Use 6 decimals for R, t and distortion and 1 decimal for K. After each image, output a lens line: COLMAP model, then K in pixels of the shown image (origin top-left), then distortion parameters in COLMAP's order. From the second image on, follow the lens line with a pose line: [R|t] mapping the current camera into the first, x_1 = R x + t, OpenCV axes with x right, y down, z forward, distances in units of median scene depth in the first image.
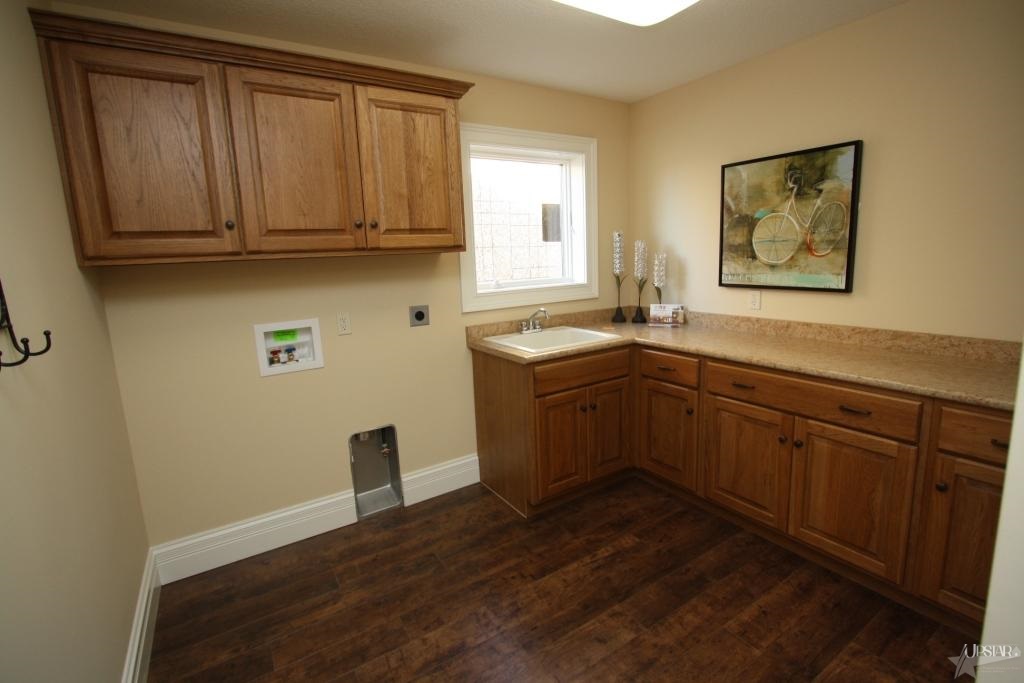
lens RADIAL K [[473.2, 0, 513.9], [0, 473.2, 330.3], [0, 0, 1]] dist [-0.020216, 0.004418]
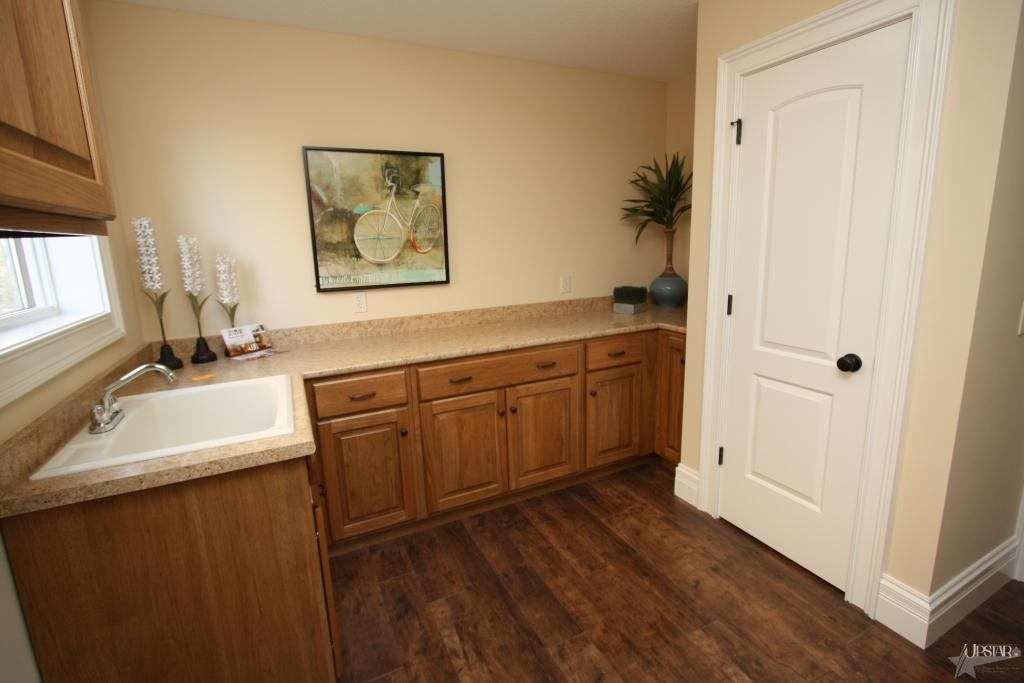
lens RADIAL K [[473.2, 0, 513.9], [0, 473.2, 330.3], [0, 0, 1]] dist [-0.020216, 0.004418]
pose [[0.117813, -0.153891, 0.981039, -0.427357], [0.186686, 0.973737, 0.130327, -0.086011], [-0.975330, 0.167792, 0.143448, 0.660437]]
